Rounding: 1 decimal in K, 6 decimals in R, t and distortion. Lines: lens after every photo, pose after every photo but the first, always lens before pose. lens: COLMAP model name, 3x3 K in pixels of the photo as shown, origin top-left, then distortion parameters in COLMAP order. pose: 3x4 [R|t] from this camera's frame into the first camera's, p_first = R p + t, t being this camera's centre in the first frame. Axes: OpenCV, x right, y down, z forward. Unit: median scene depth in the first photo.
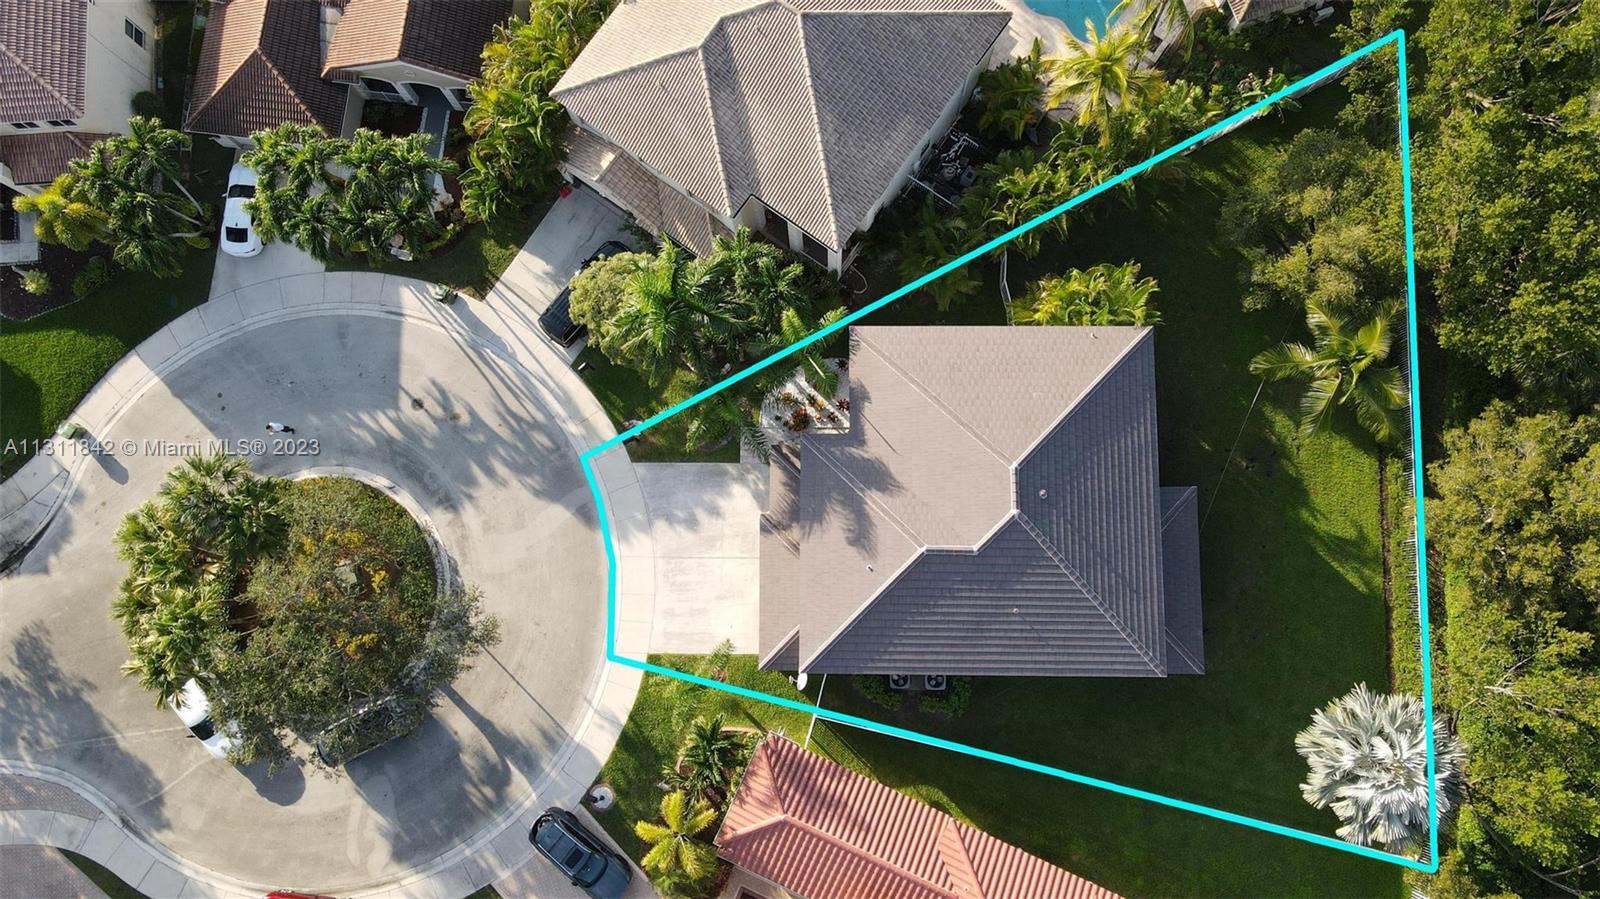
lens RADIAL K [[1142.0, 0, 802.7], [0, 1142.0, 445.8], [0, 0, 1]] dist [0.012485, 0.004565]
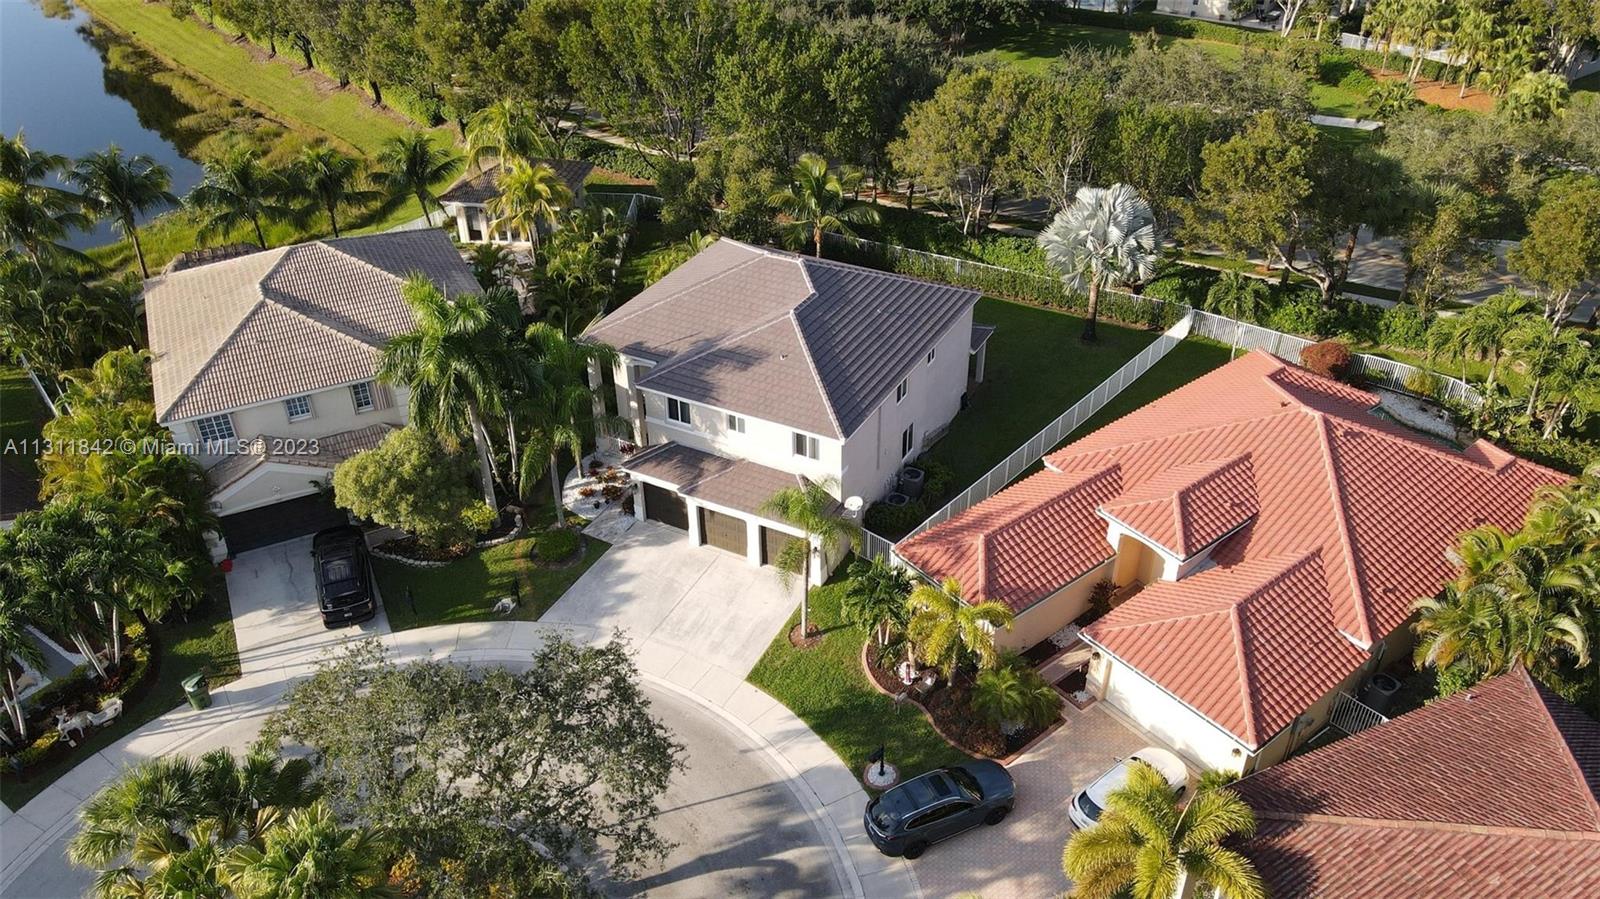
lens RADIAL K [[1142.0, 0, 802.7], [0, 1142.0, 445.8], [0, 0, 1]] dist [0.012485, 0.004565]
pose [[0.464746, -0.485092, 0.740740, -0.679137], [0.877437, 0.364561, -0.311769, 0.440506], [-0.118808, 0.794846, 0.595066, 0.419753]]
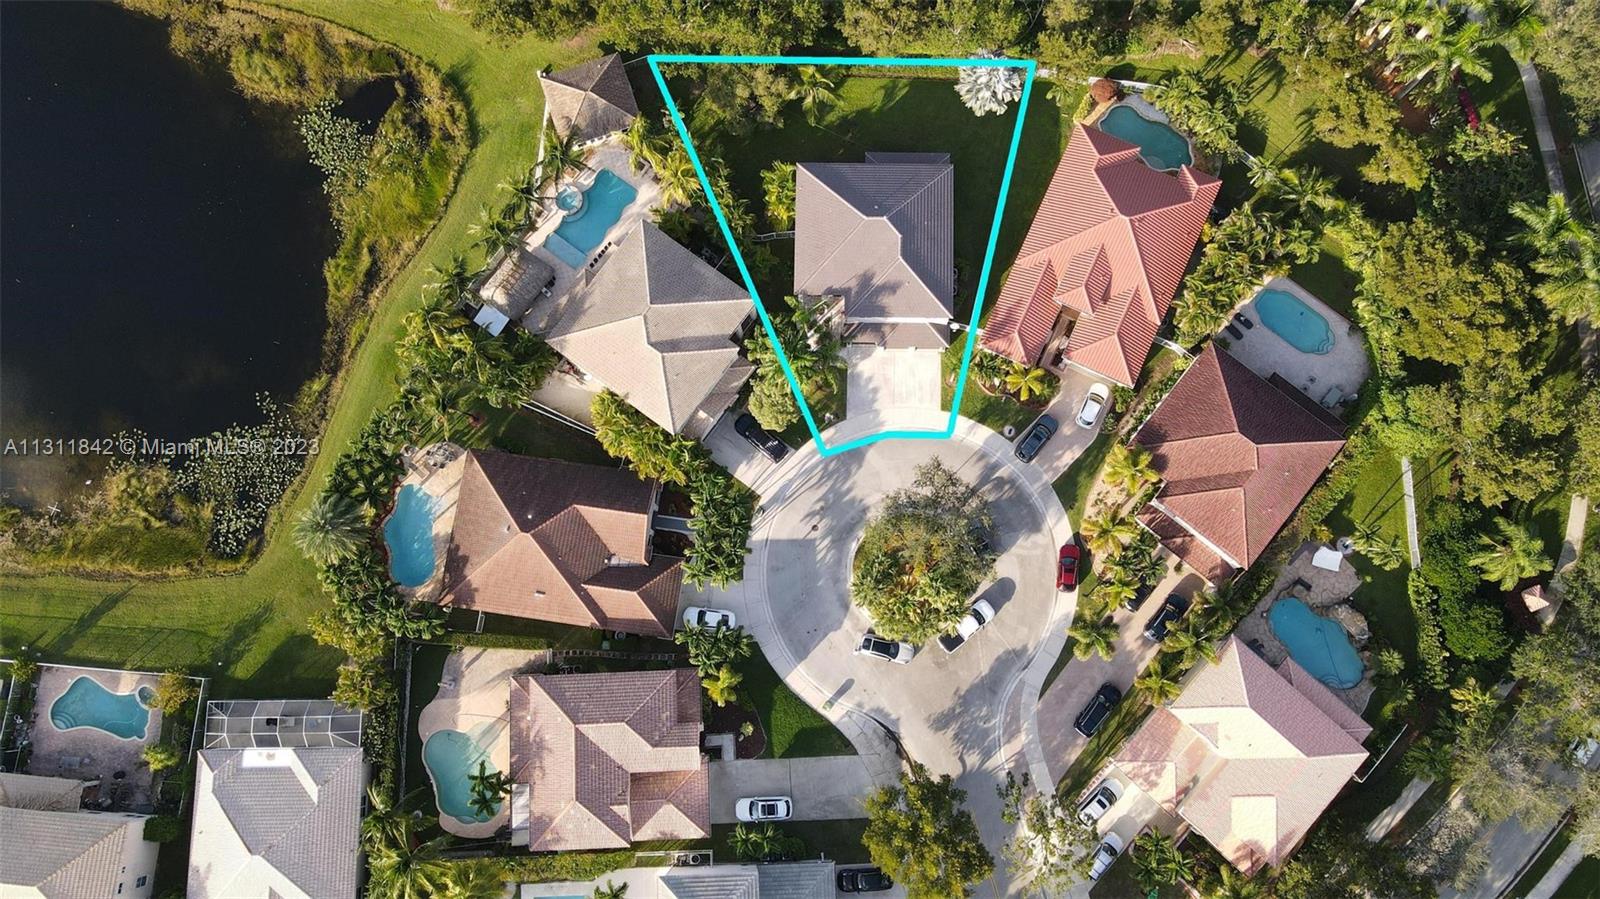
lens RADIAL K [[1142.0, 0, 802.7], [0, 1142.0, 445.8], [0, 0, 1]] dist [0.012485, 0.004565]
pose [[0.017592, -0.980223, 0.197111, -0.651253], [0.993461, 0.039380, 0.107170, -0.301403], [-0.112812, 0.193937, 0.974506, -1.025481]]
